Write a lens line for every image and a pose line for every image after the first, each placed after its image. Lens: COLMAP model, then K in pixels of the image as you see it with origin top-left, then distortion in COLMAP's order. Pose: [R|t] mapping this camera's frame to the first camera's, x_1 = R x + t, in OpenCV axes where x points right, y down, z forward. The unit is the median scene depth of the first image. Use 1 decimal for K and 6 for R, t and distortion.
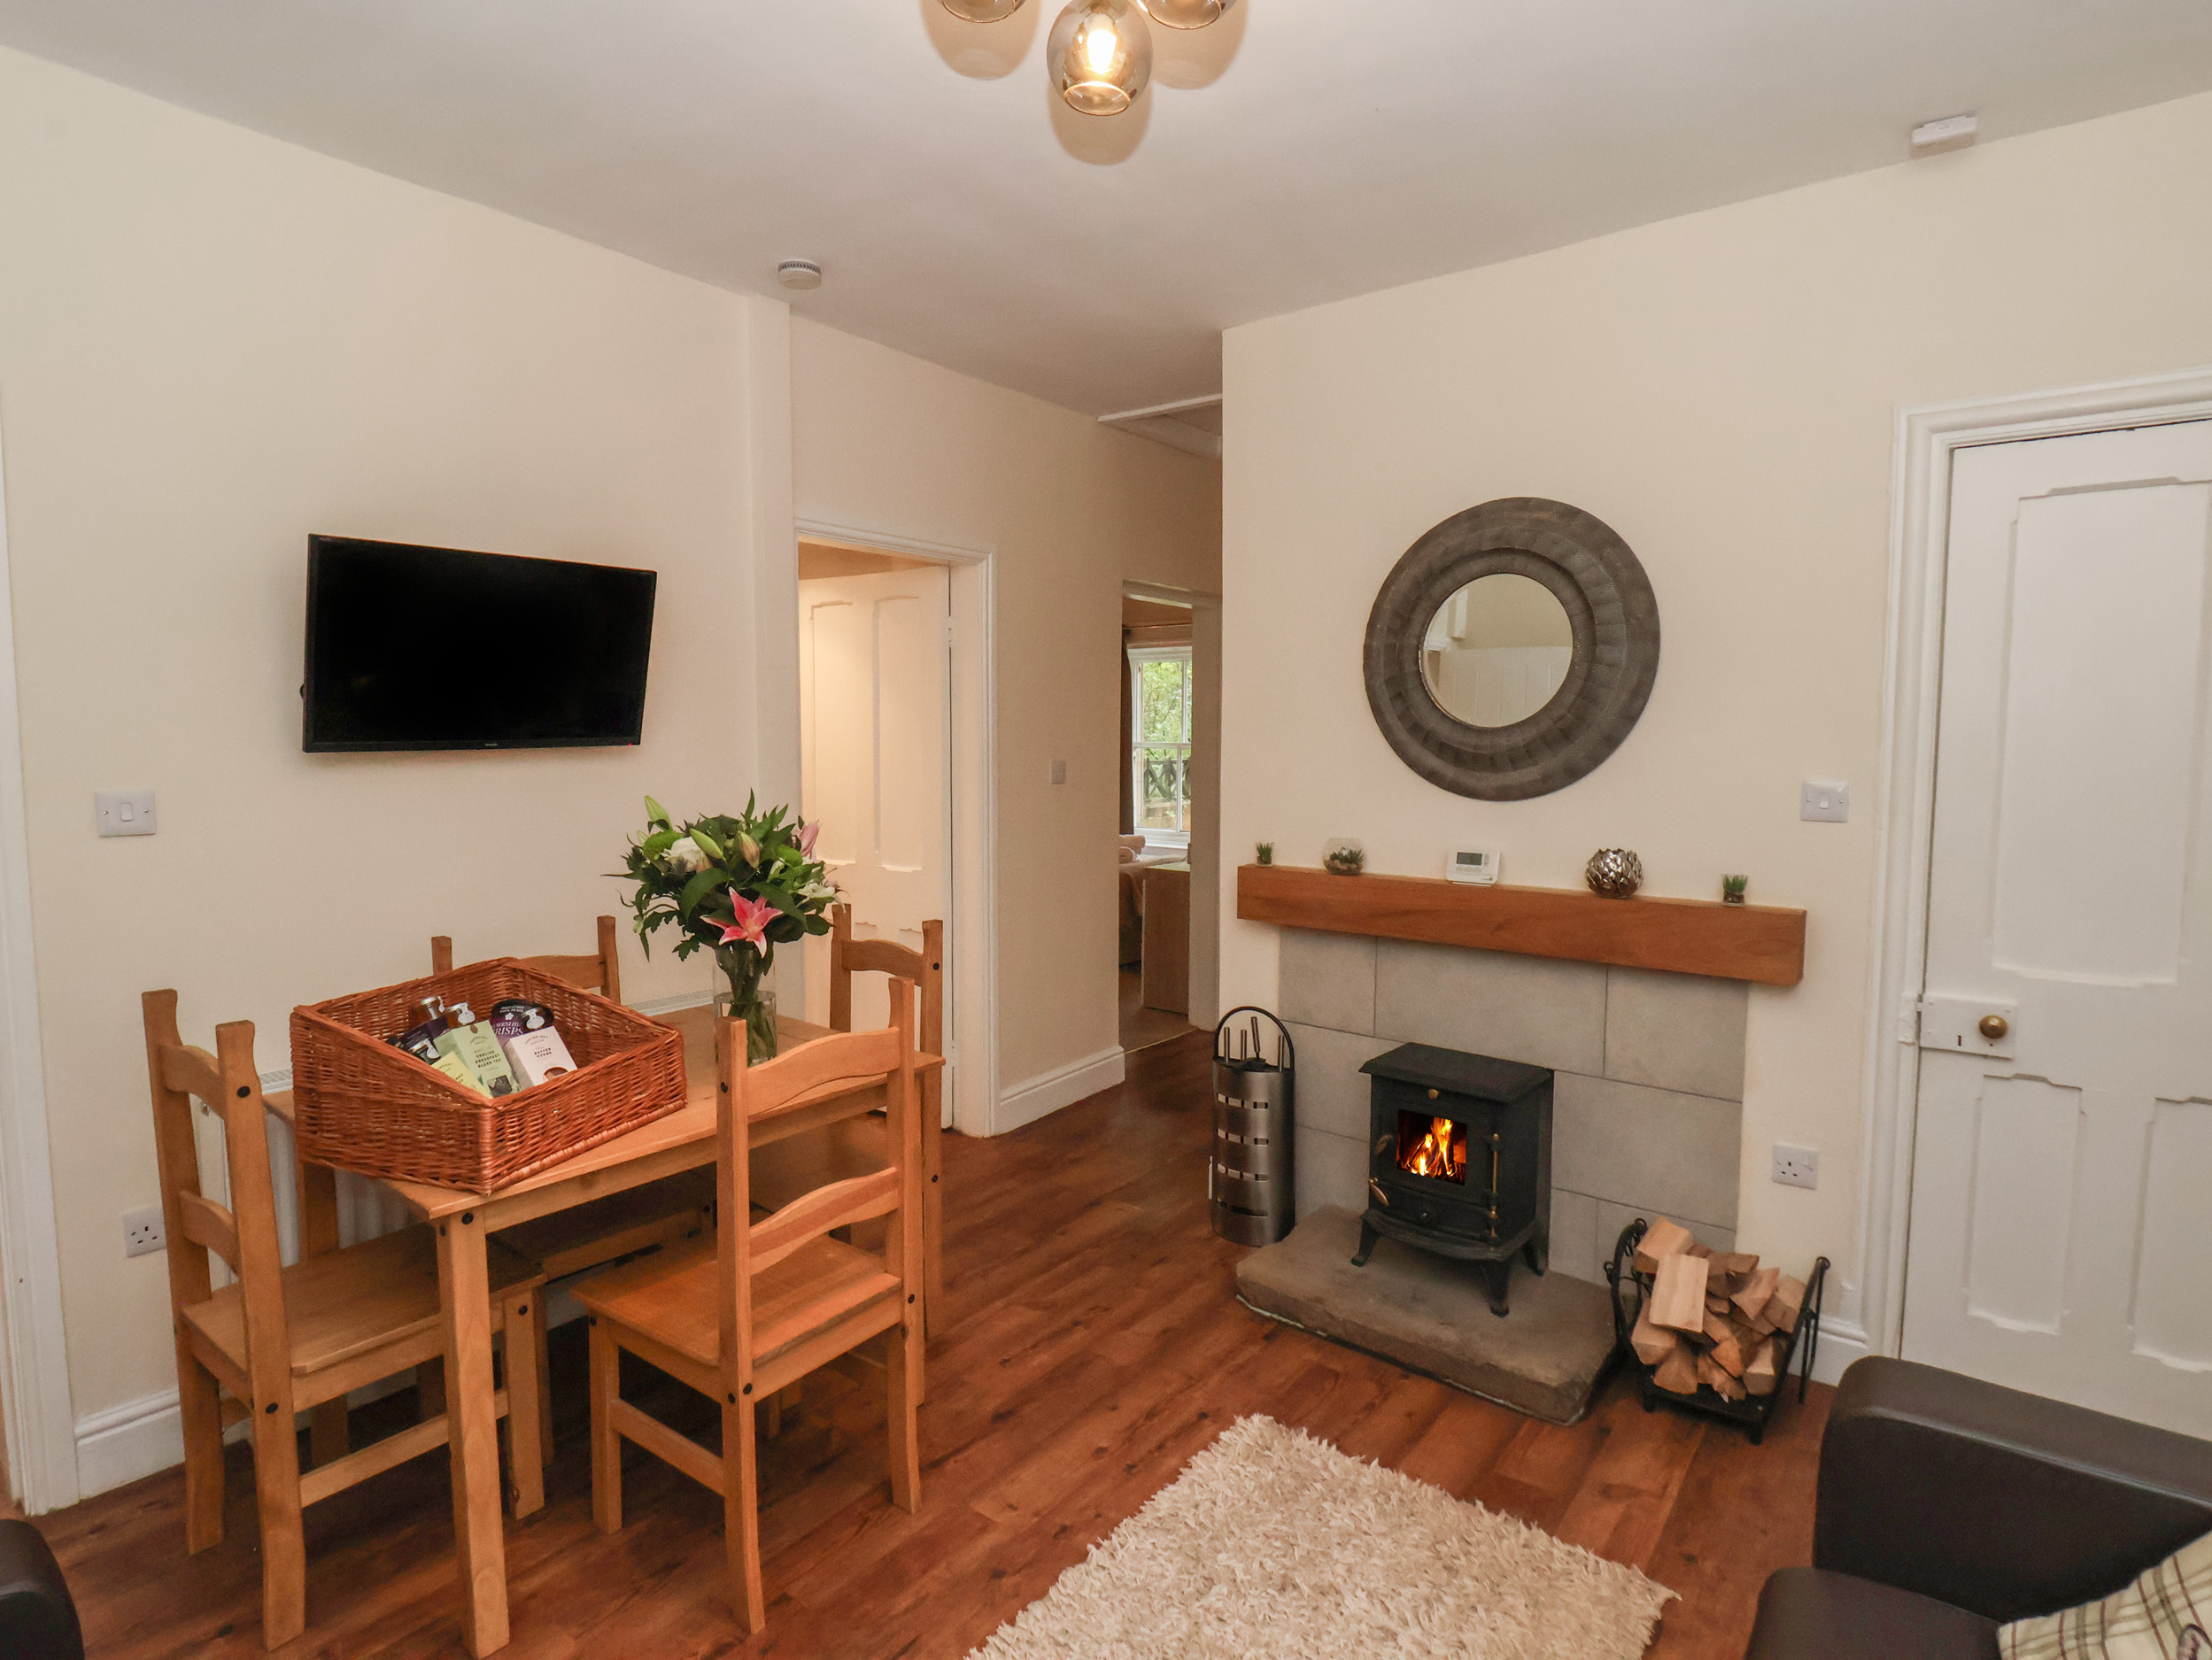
lens RADIAL K [[1160.2, 0, 1103.5], [0, 1160.2, 825.9], [0, 0, 1]] dist [-0.000349, -0.009424]
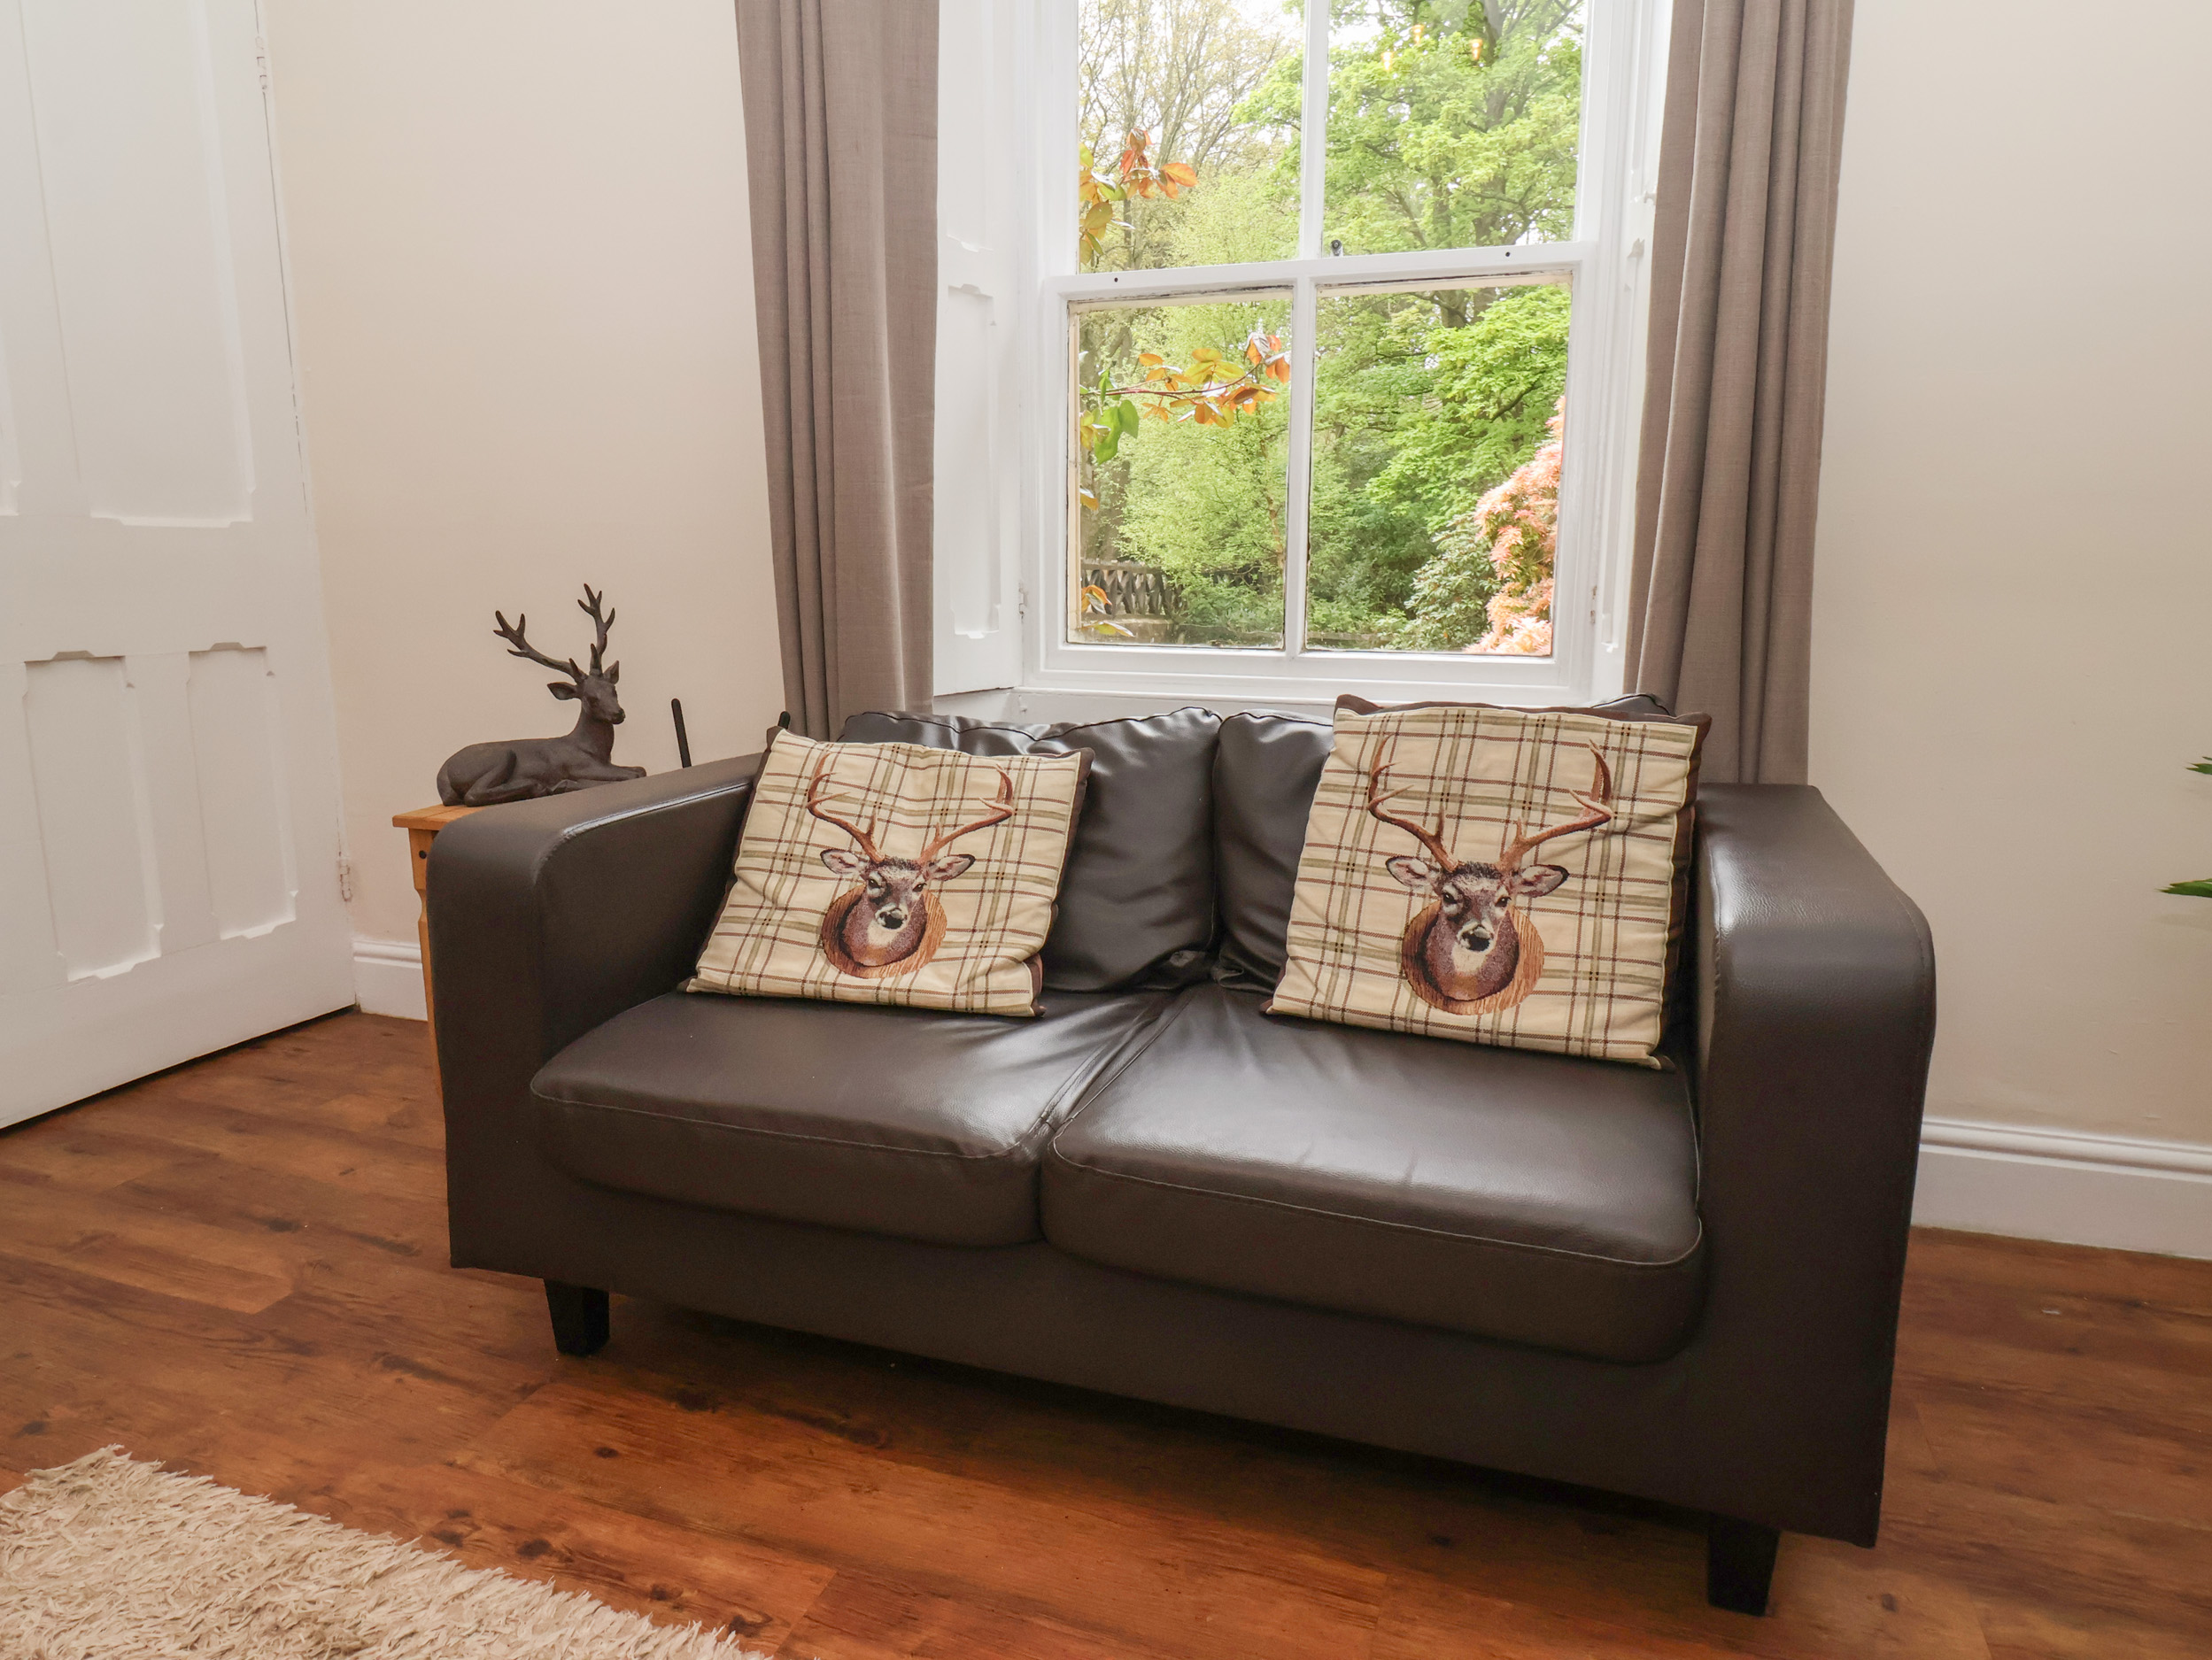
lens RADIAL K [[1423.4, 0, 1115.4], [0, 1423.4, 822.3], [0, 0, 1]] dist [0.007288, -0.011959]
pose [[-0.319520, -0.165788, 0.932964, -0.244626], [0.074581, 0.977121, 0.199178, 0.177885], [-0.944640, 0.133223, -0.299845, 0.518577]]
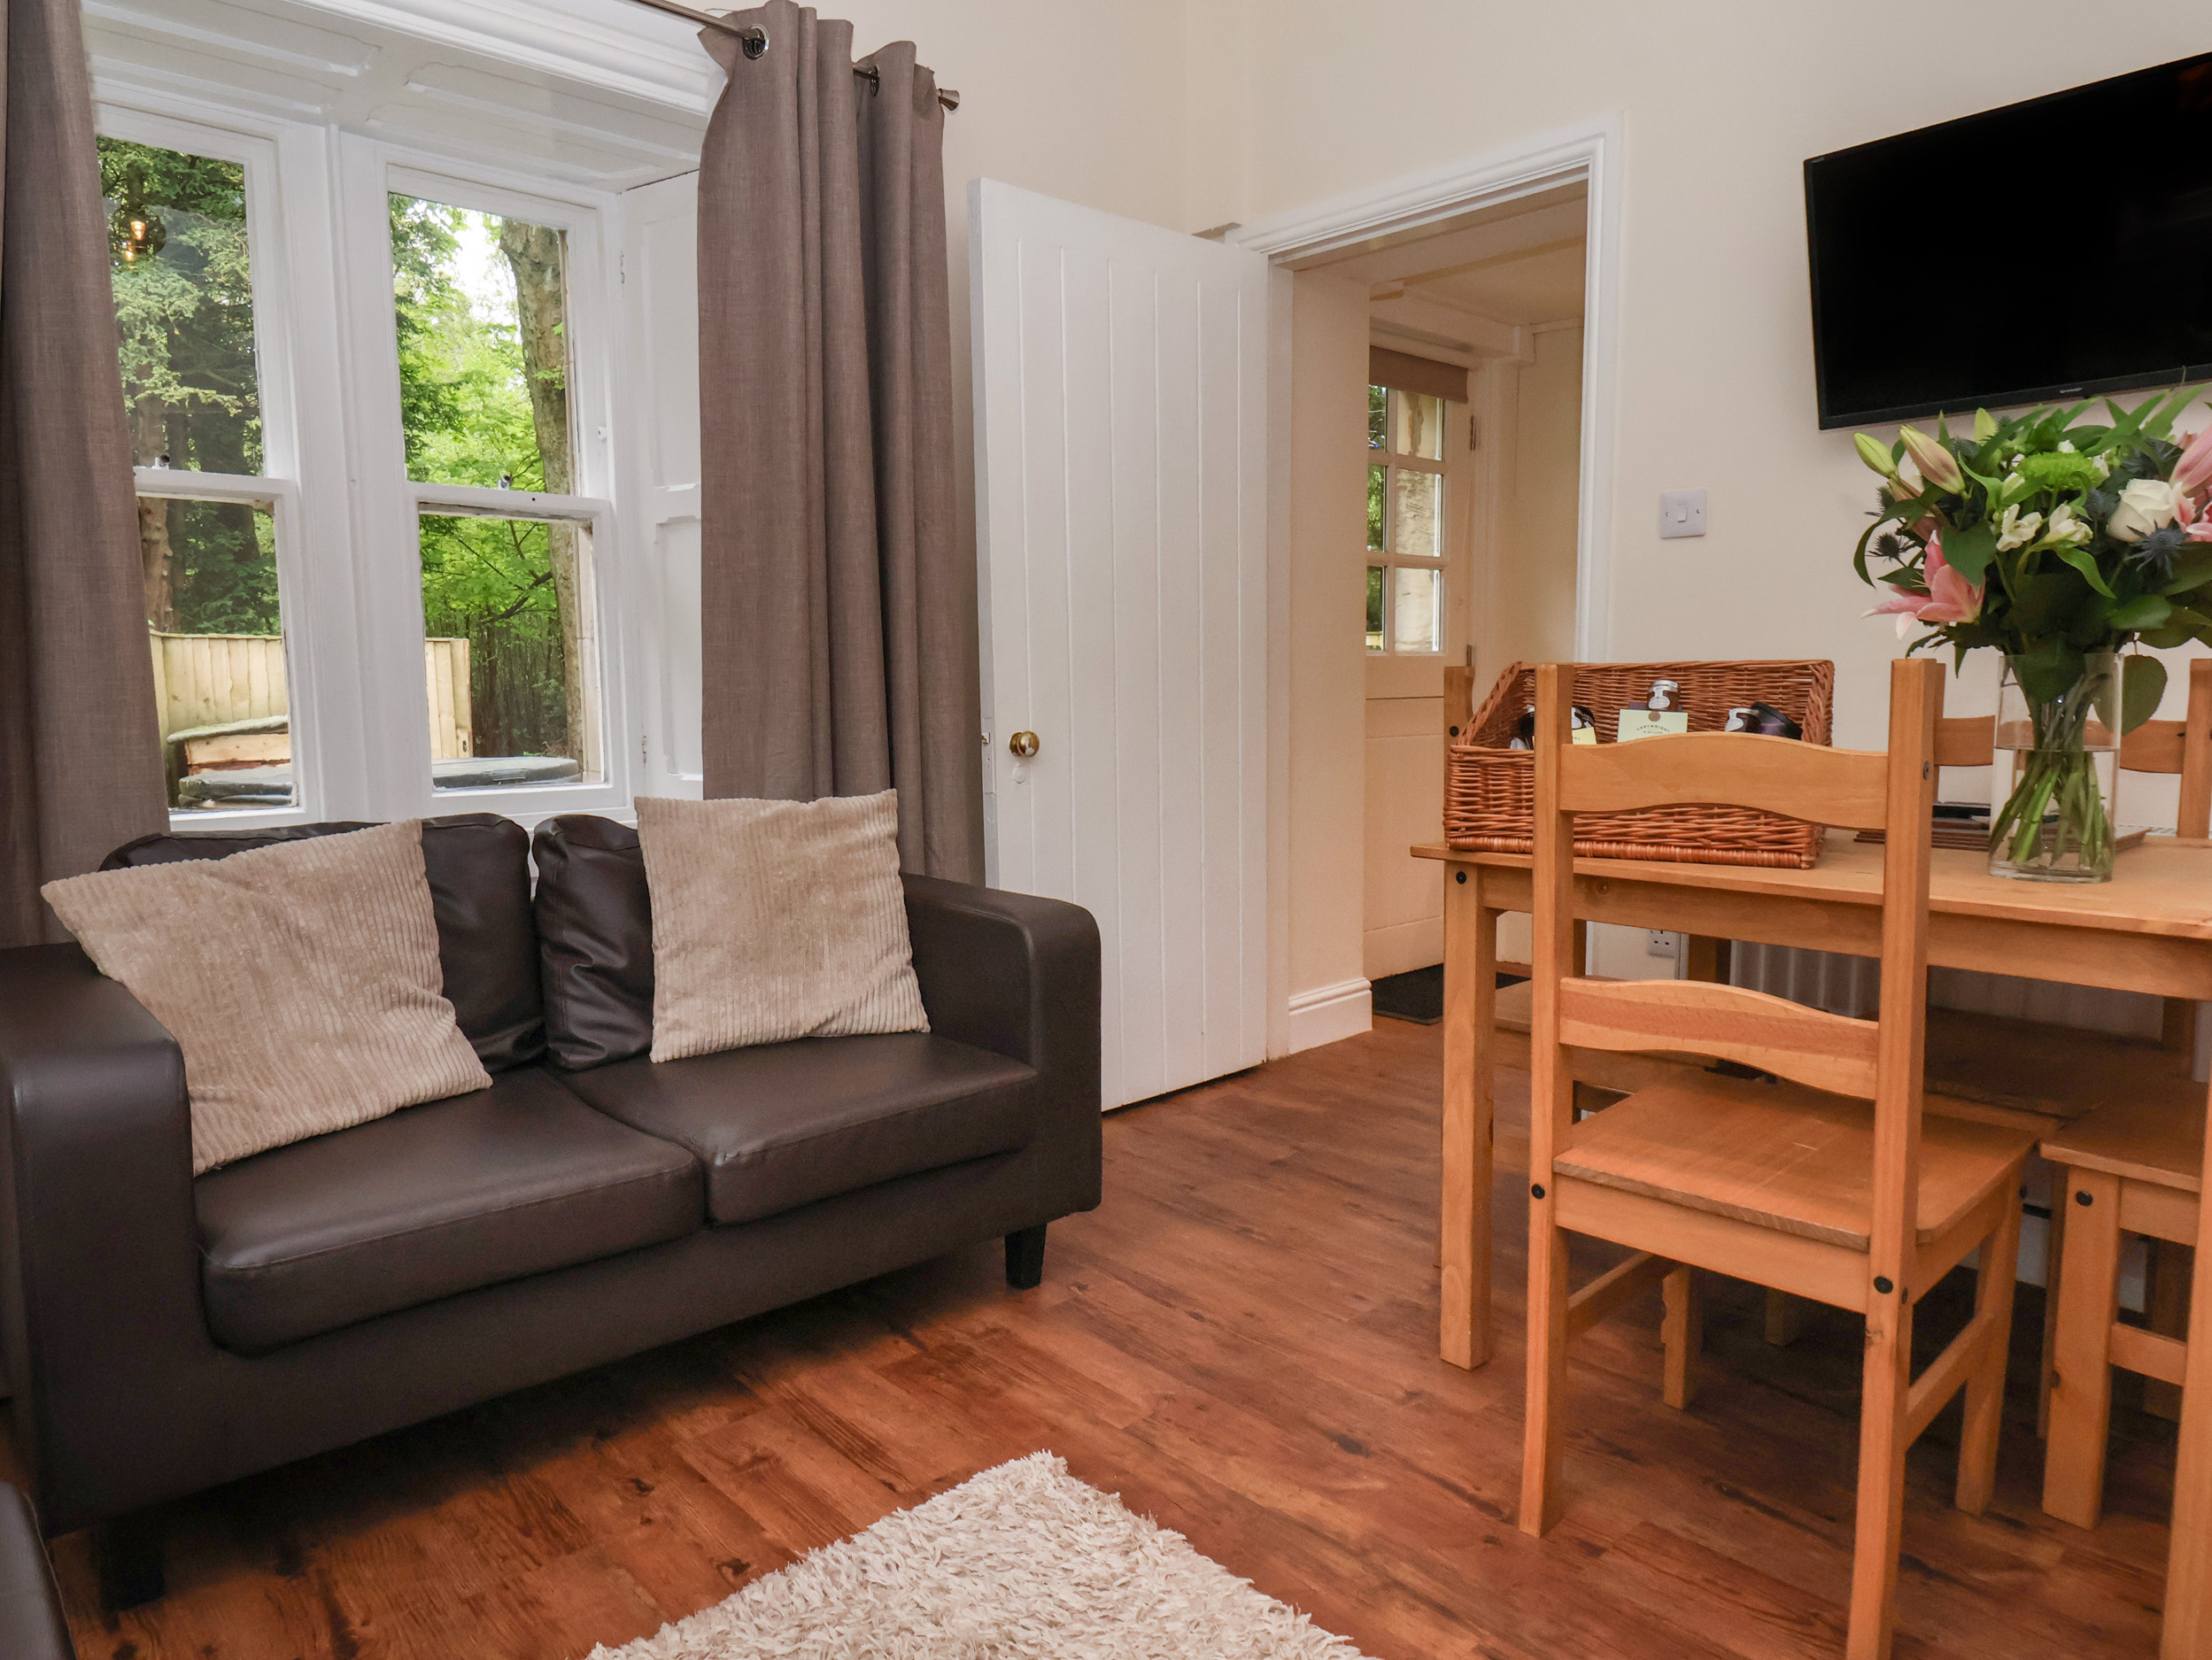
lens RADIAL K [[1423.4, 0, 1115.4], [0, 1423.4, 822.3], [0, 0, 1]] dist [0.007288, -0.011959]
pose [[-0.160730, 0.102064, -0.981707, 0.422679], [-0.072325, 0.990747, 0.114845, 0.129729], [0.984345, 0.089461, -0.151861, 0.626326]]
